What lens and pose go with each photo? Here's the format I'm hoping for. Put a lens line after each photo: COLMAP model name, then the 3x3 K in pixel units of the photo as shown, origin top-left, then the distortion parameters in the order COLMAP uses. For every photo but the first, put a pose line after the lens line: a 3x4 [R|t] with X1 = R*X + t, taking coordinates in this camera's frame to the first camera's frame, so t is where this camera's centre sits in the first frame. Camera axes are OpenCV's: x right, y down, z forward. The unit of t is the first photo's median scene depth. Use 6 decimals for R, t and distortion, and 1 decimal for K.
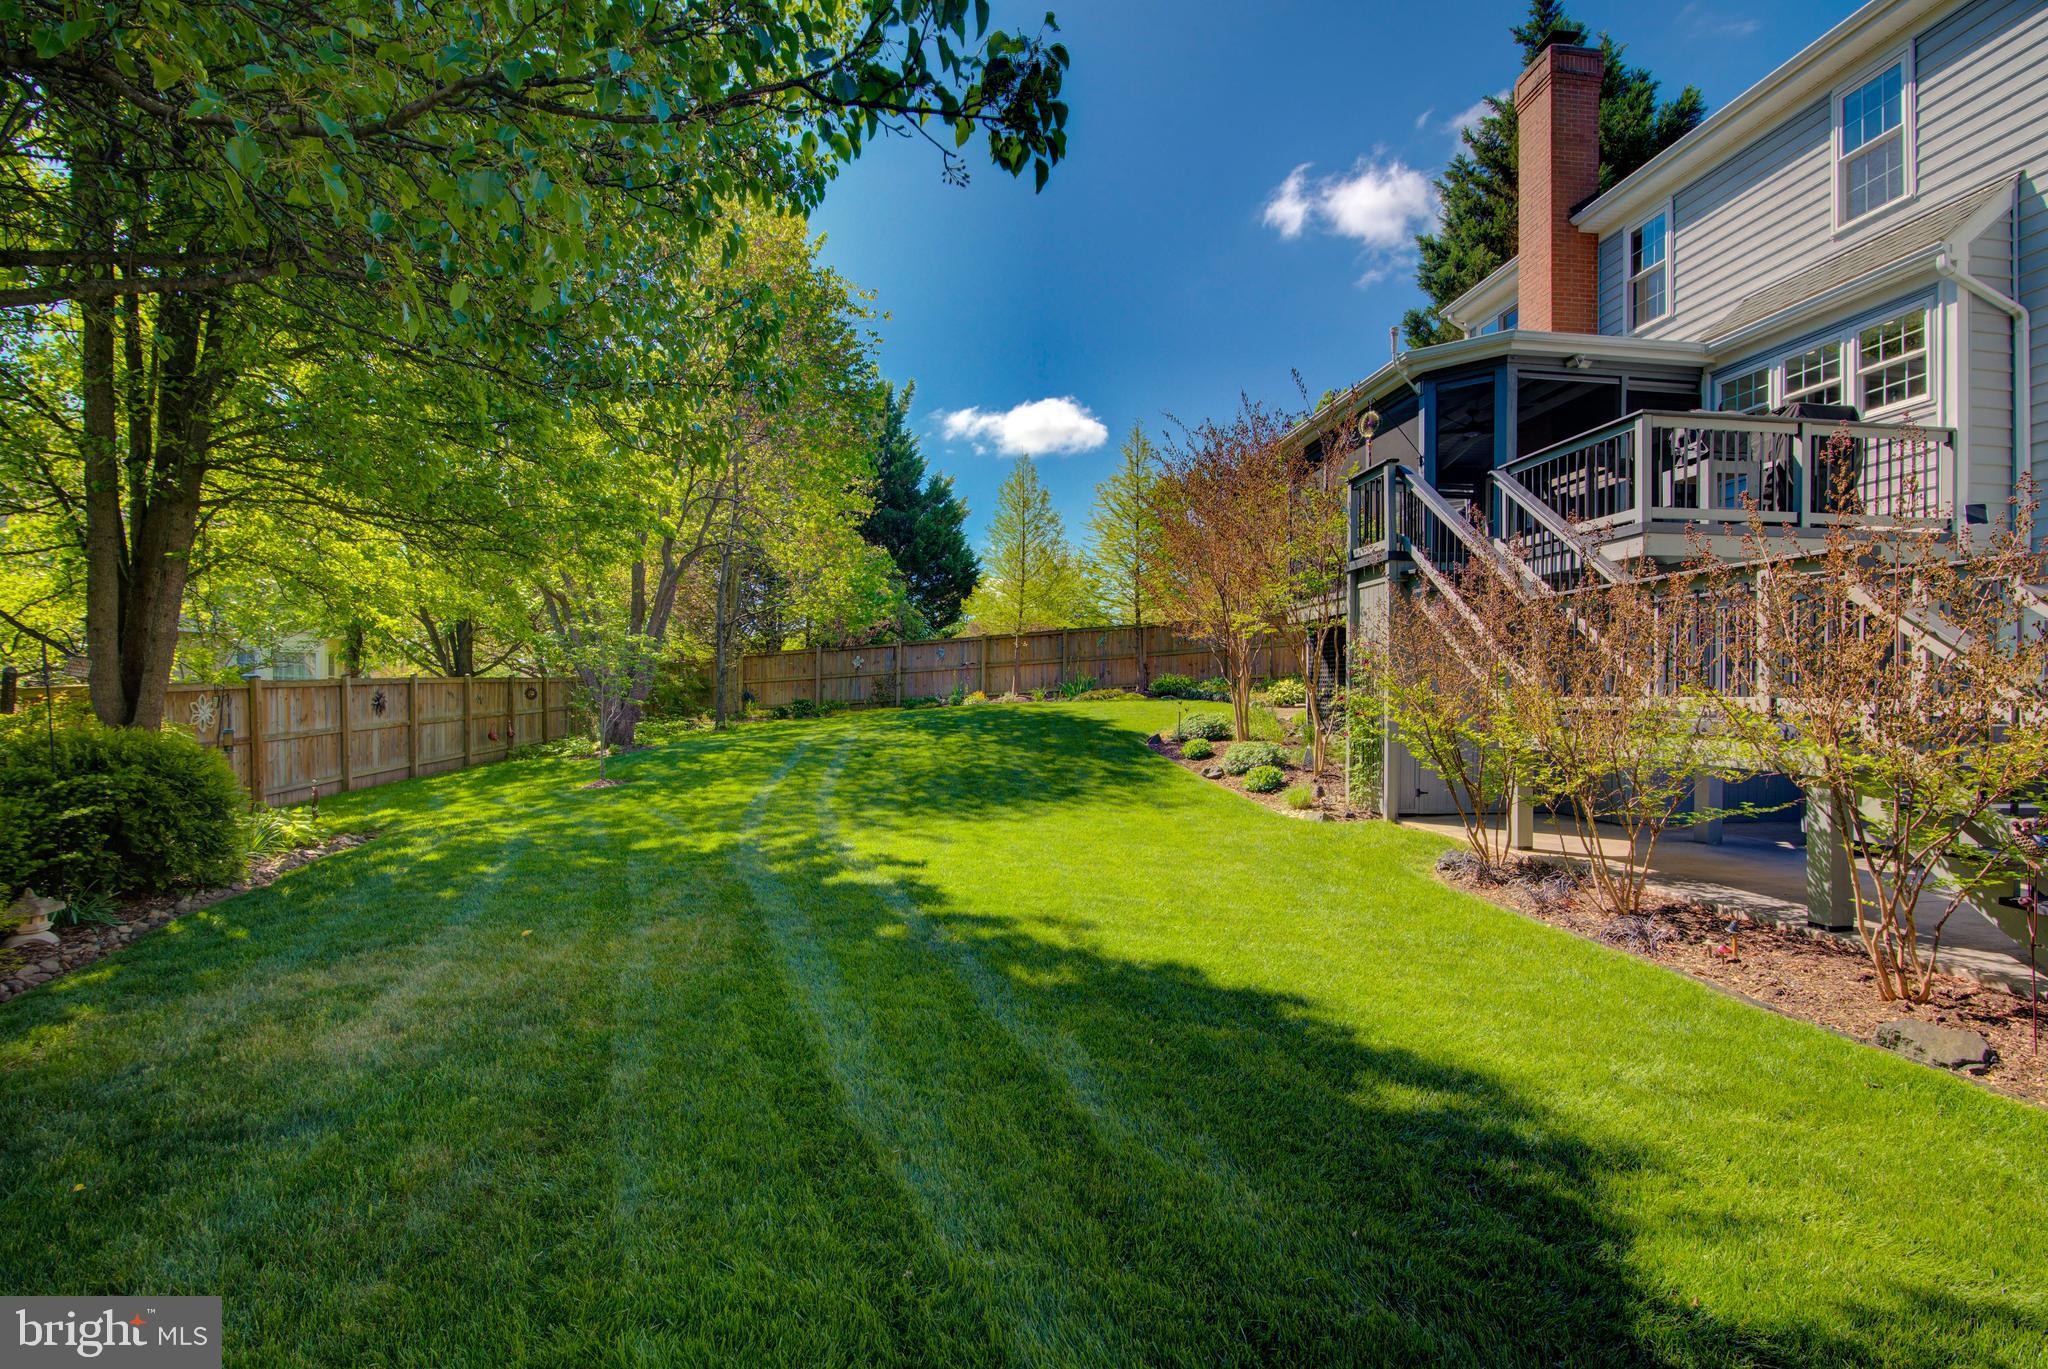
lens RADIAL K [[938.8, 0, 1018.5], [0, 938.8, 691.7], [0, 0, 1]] dist [-0.014681, 0.000488]
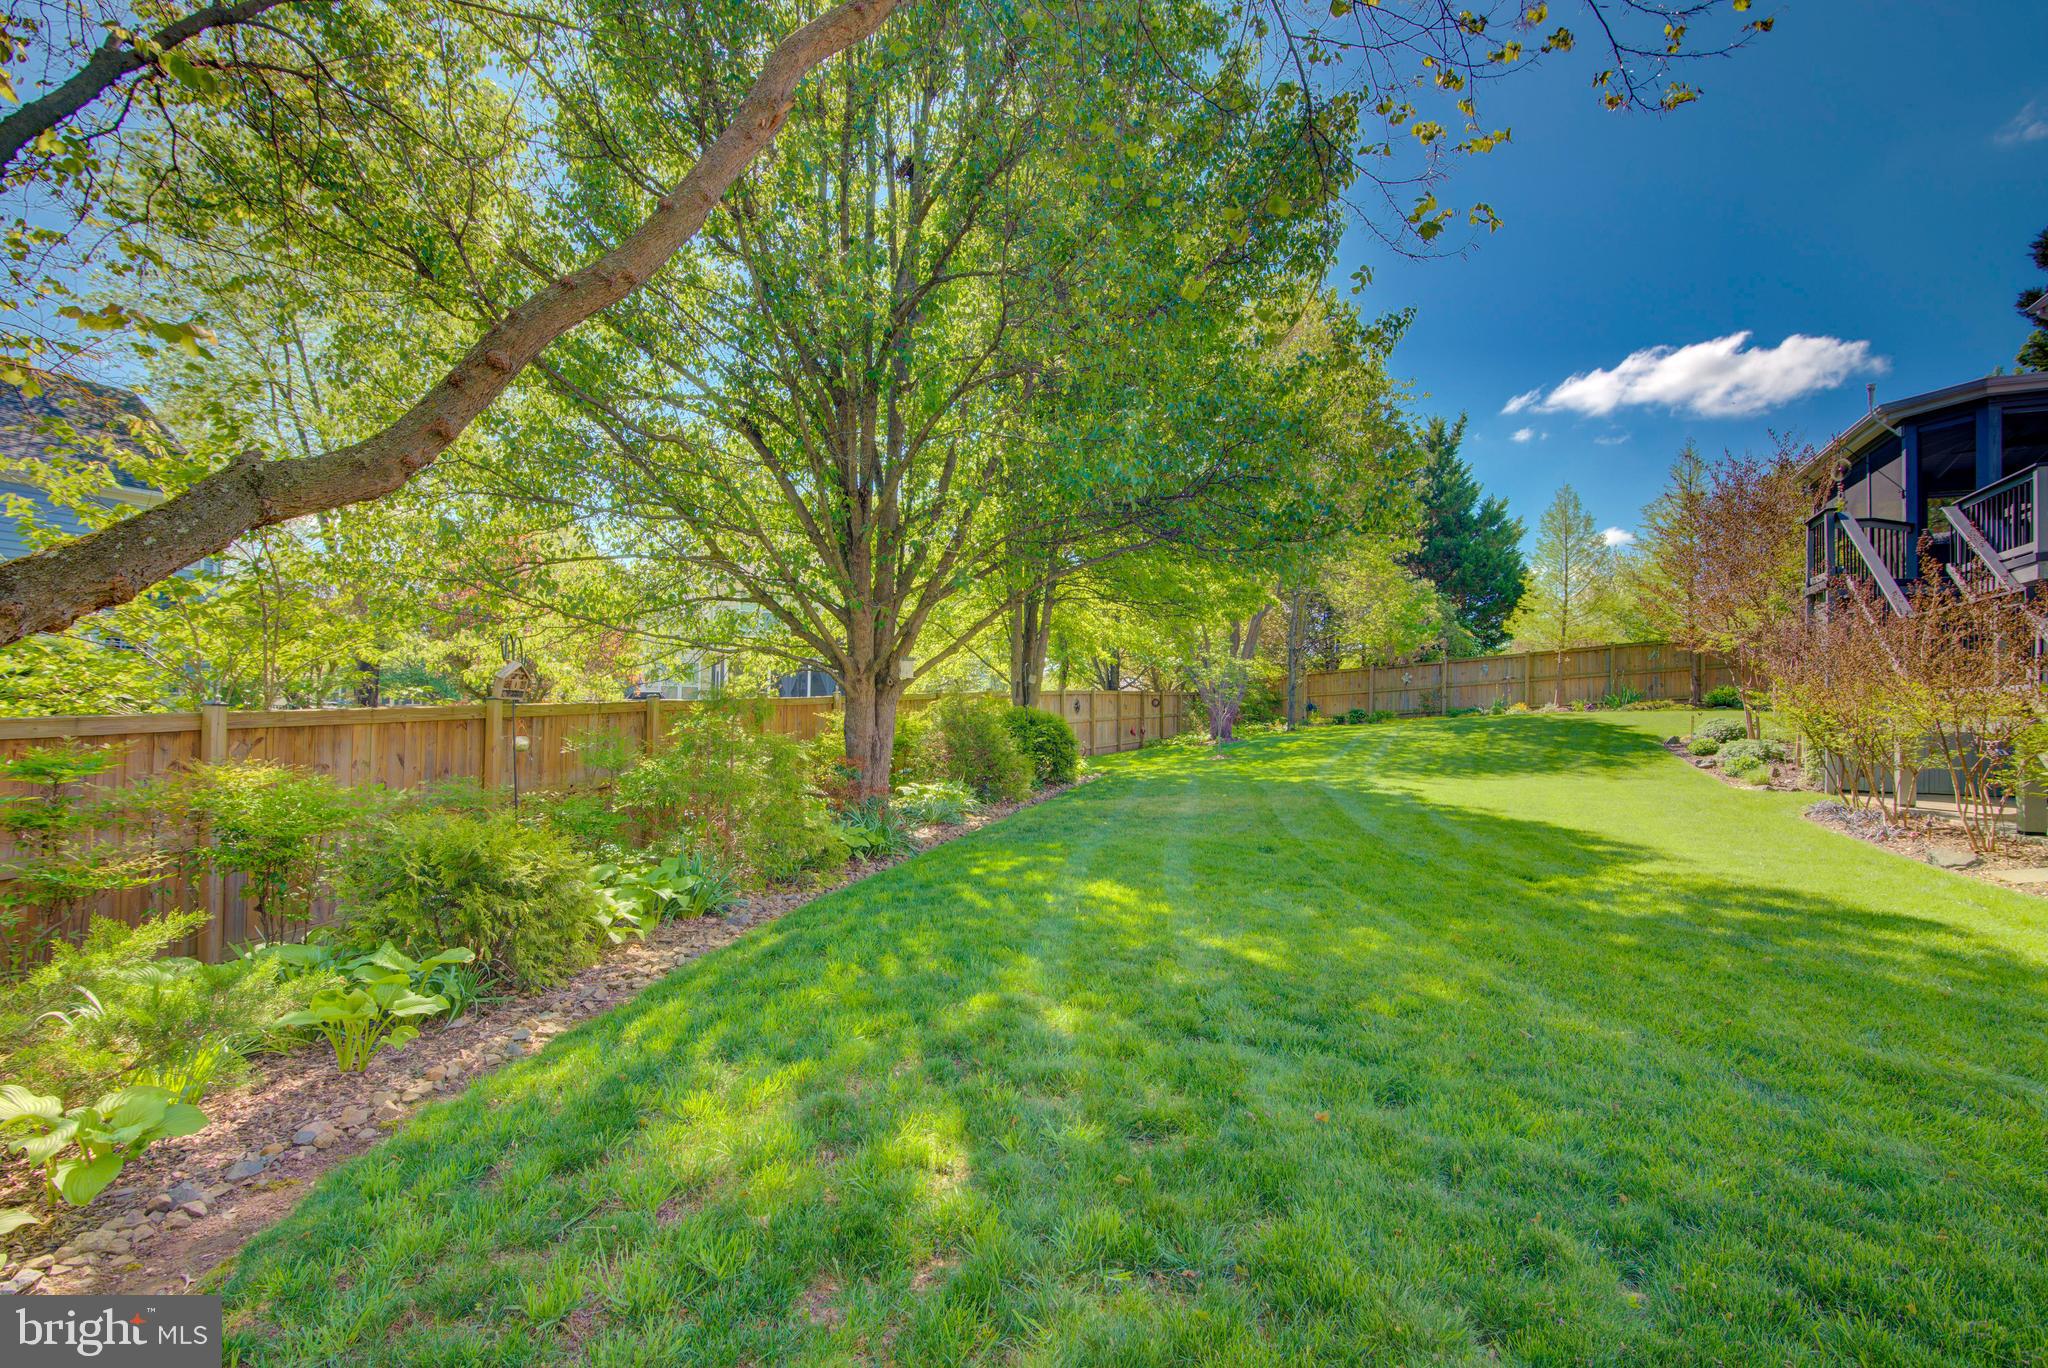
lens RADIAL K [[938.8, 0, 1016.6], [0, 938.8, 692.7], [0, 0, 1]] dist [-0.014681, 0.000488]
pose [[0.836949, -0.003677, -0.547268, 0.072799], [-0.007345, 0.999812, -0.017952, 0.013462], [0.547231, 0.019045, 0.836765, -0.282978]]
